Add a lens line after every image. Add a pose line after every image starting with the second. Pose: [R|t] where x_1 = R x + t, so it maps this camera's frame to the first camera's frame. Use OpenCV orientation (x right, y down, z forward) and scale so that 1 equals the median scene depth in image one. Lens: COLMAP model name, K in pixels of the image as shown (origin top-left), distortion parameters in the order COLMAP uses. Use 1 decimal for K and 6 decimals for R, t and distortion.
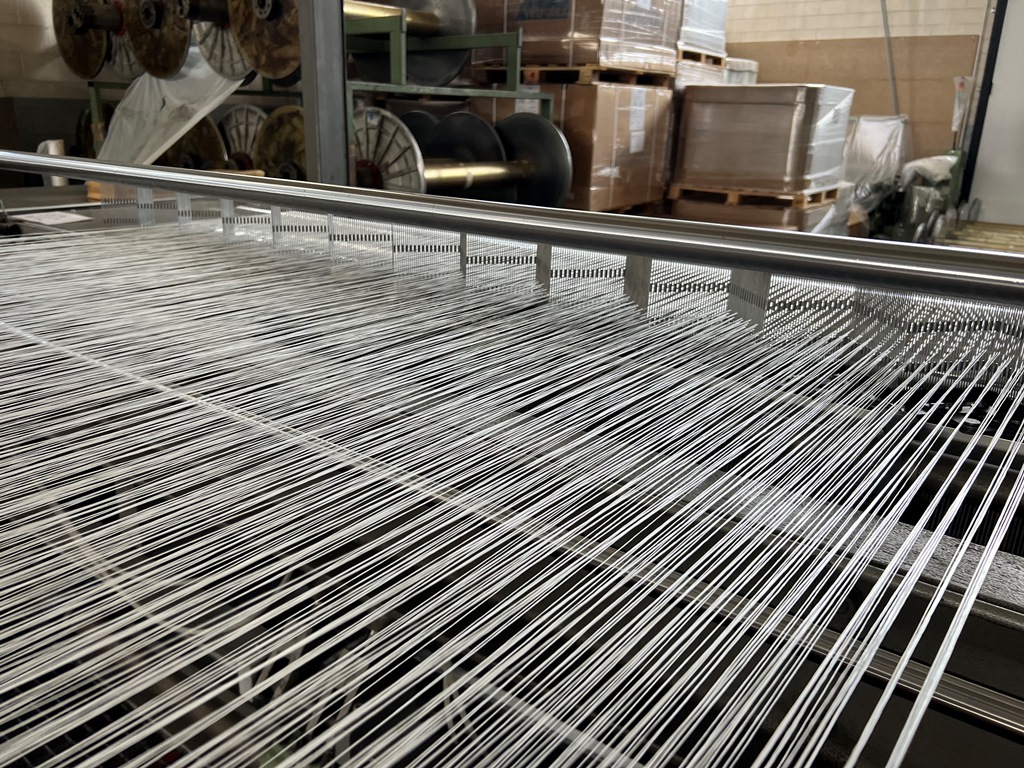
lens RADIAL K [[774.2, 0, 518.7], [0, 774.2, 384.1], [0, 0, 1]] dist [0.028123, -0.045775]
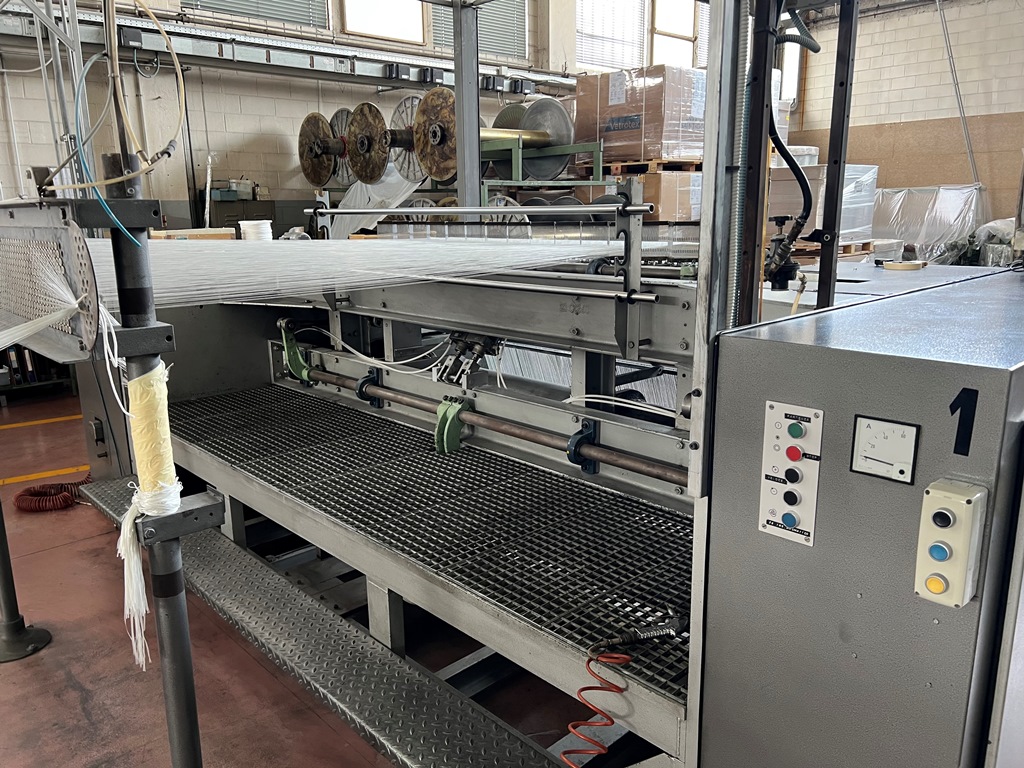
lens RADIAL K [[774.2, 0, 518.7], [0, 774.2, 384.1], [0, 0, 1]] dist [0.028123, -0.045775]
pose [[0.982625, -0.001037, -0.185601, 0.108469], [-0.018717, 0.994333, -0.104650, 0.146287], [0.184658, 0.106305, 0.977037, -0.379354]]
